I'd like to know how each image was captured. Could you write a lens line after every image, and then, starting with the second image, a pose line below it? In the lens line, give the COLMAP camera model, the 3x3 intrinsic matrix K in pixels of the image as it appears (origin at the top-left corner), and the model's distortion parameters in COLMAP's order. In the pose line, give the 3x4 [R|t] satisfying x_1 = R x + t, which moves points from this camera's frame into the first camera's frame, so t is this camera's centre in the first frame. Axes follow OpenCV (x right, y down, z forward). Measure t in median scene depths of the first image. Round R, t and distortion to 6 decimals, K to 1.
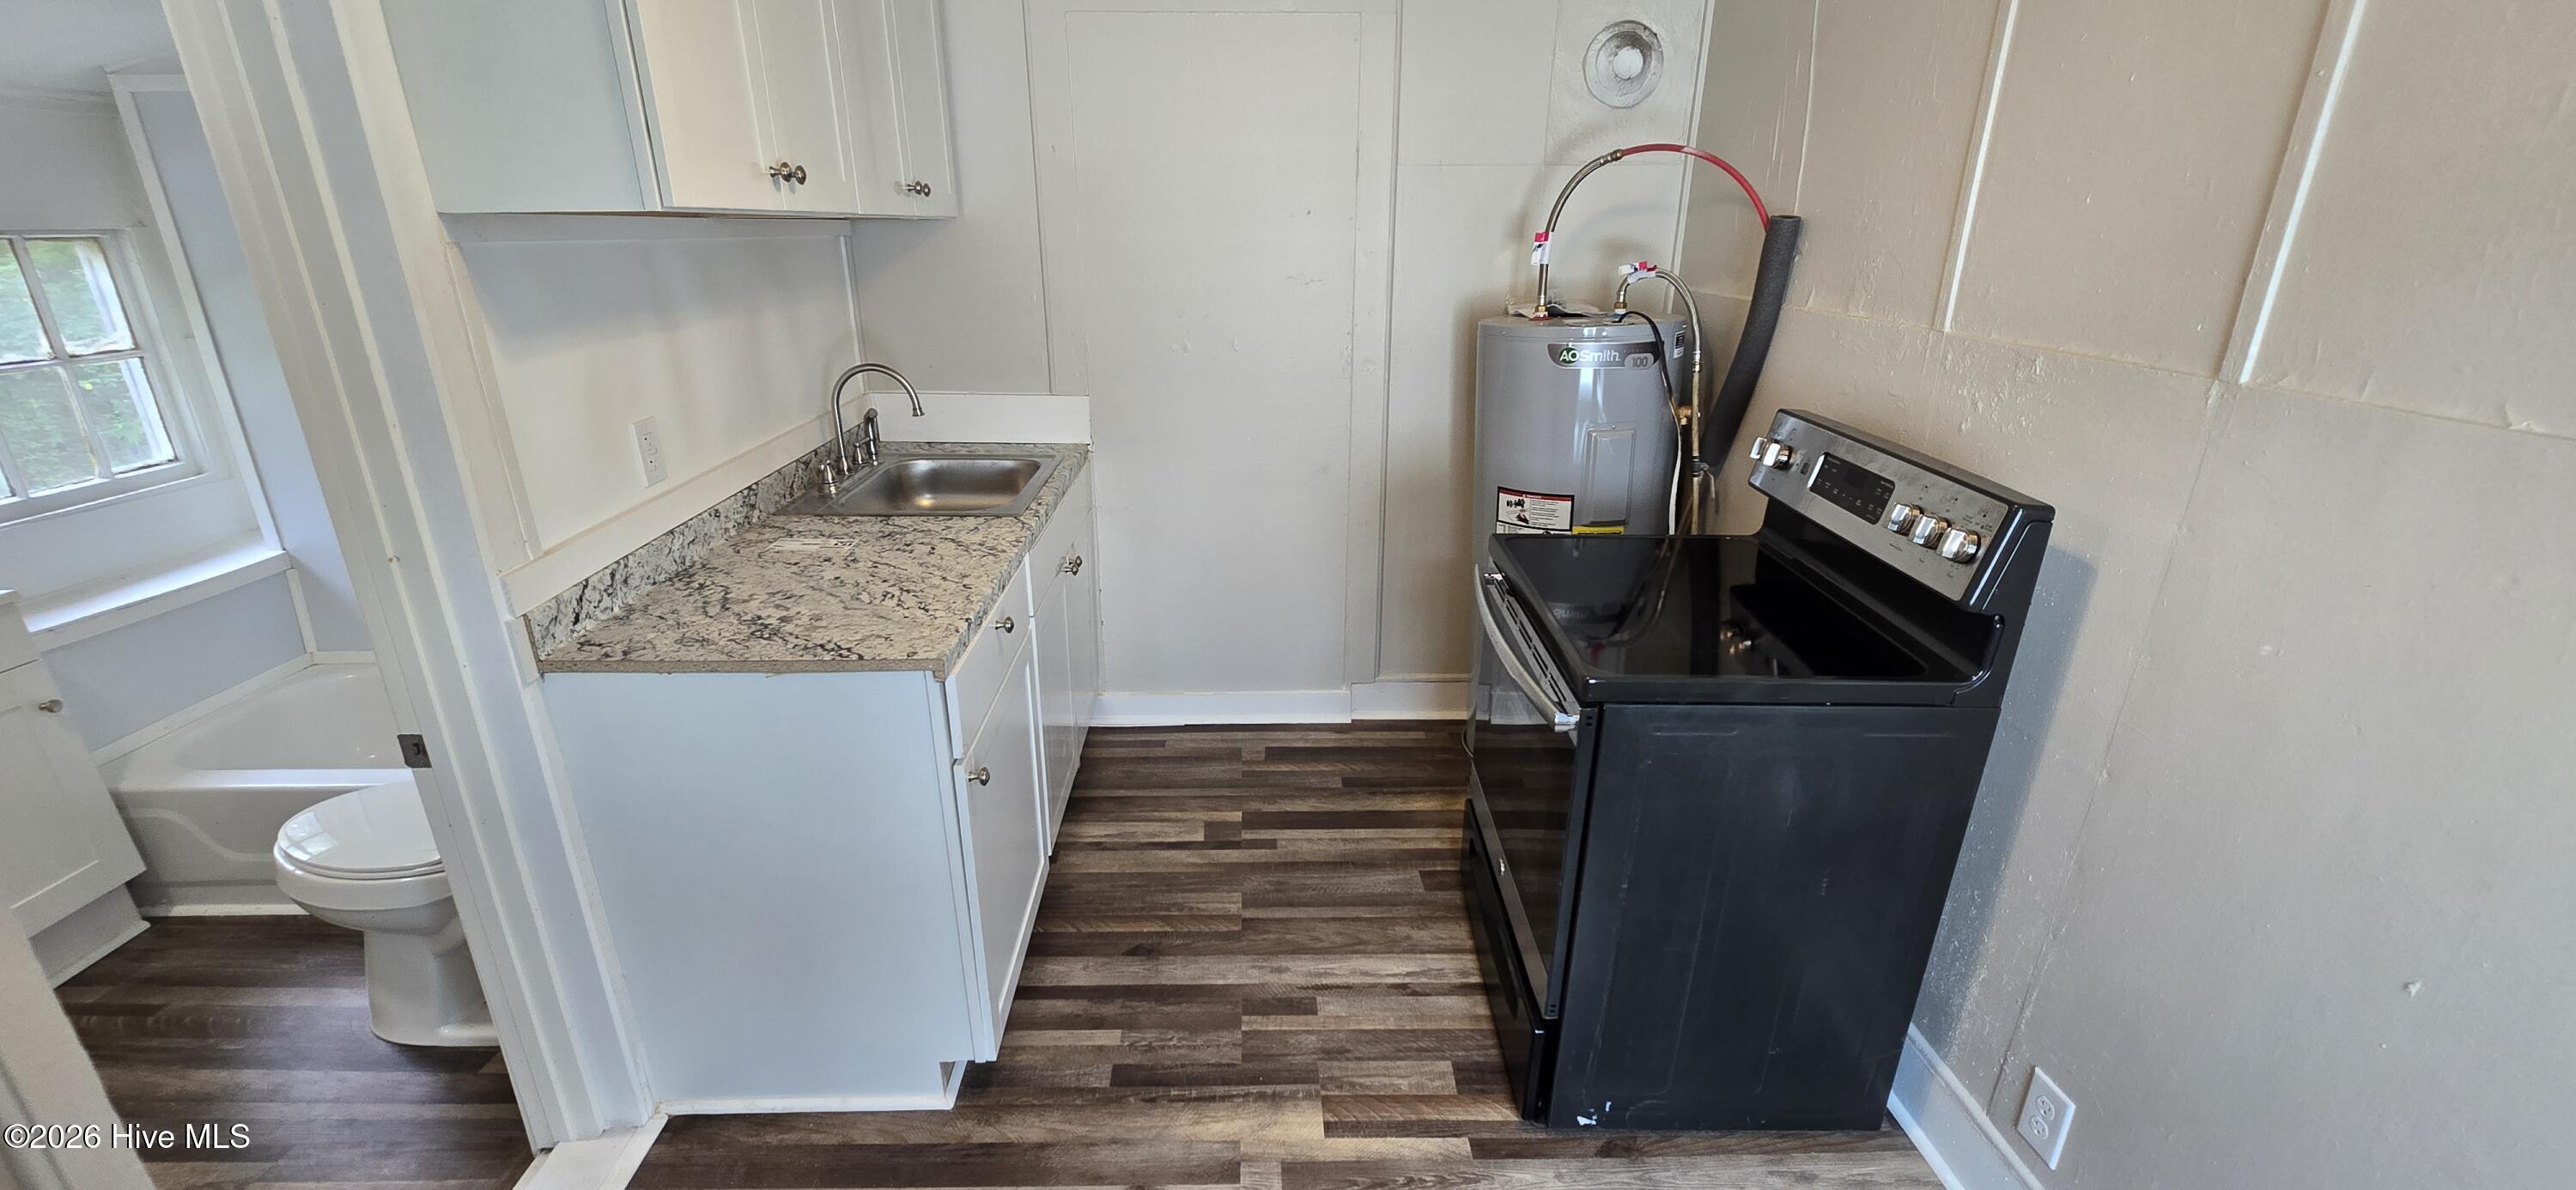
lens RADIAL K [[1051.0, 0, 1275.7], [0, 1051.0, 606.5], [0, 0, 1]] dist [-0.002201, 0.000716]
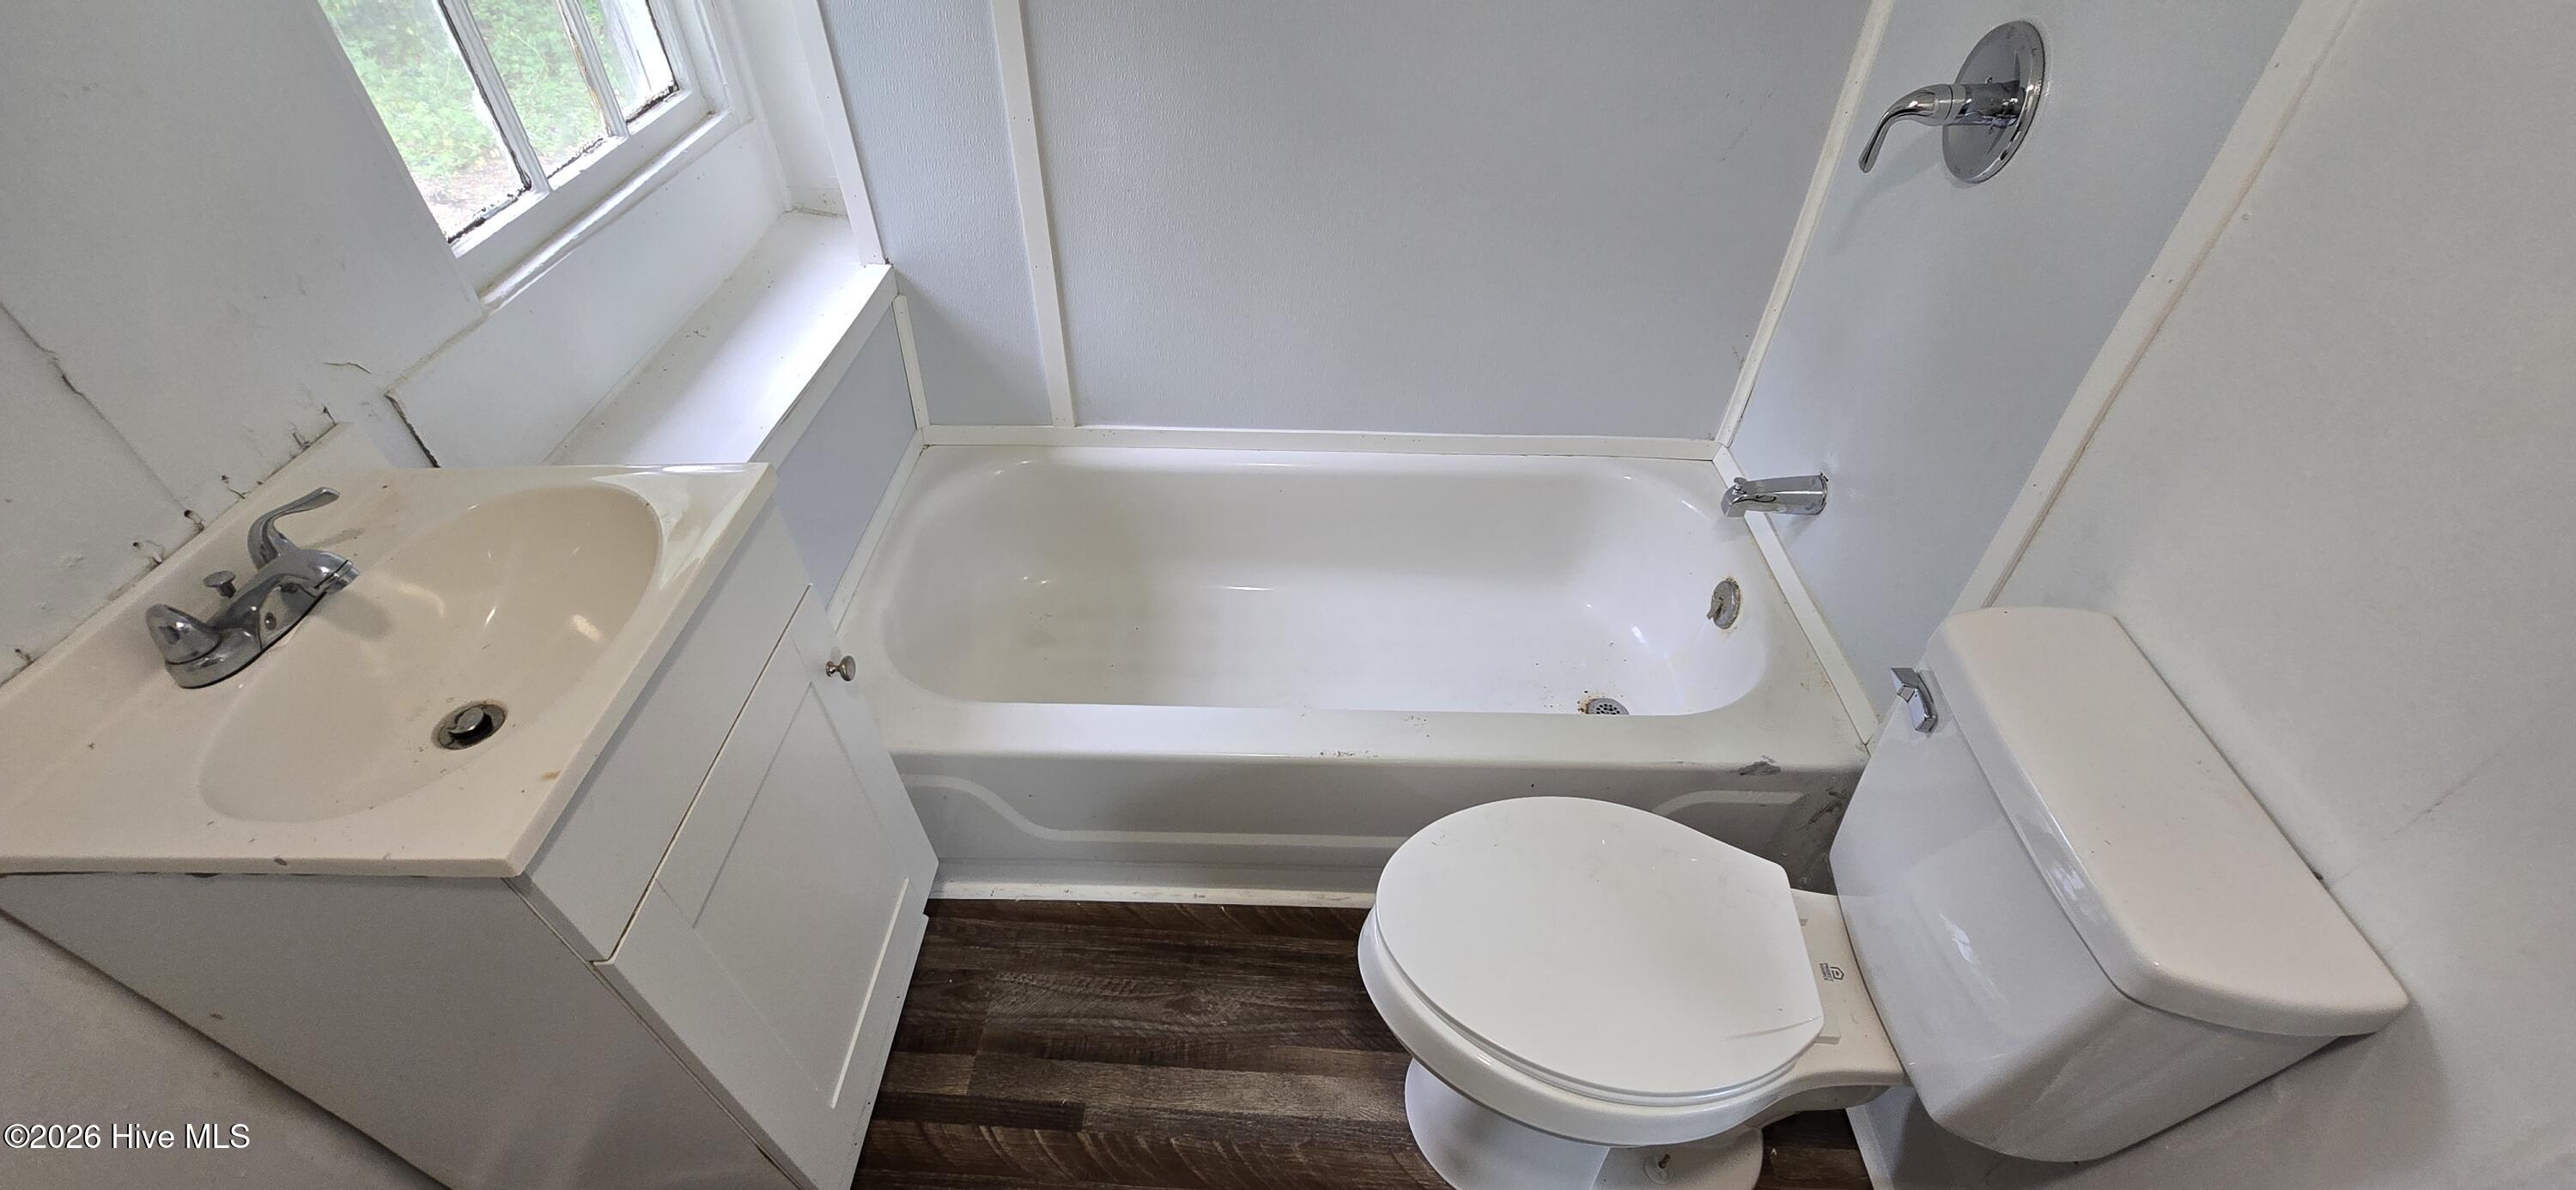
lens RADIAL K [[1051.0, 0, 1274.7], [0, 1051.0, 611.0], [0, 0, 1]] dist [-0.002201, 0.000716]
pose [[0.997763, 0.048077, -0.046455, -0.824230], [-0.026494, 0.922329, 0.385495, -0.126287], [0.061380, -0.383402, 0.921540, 0.478623]]
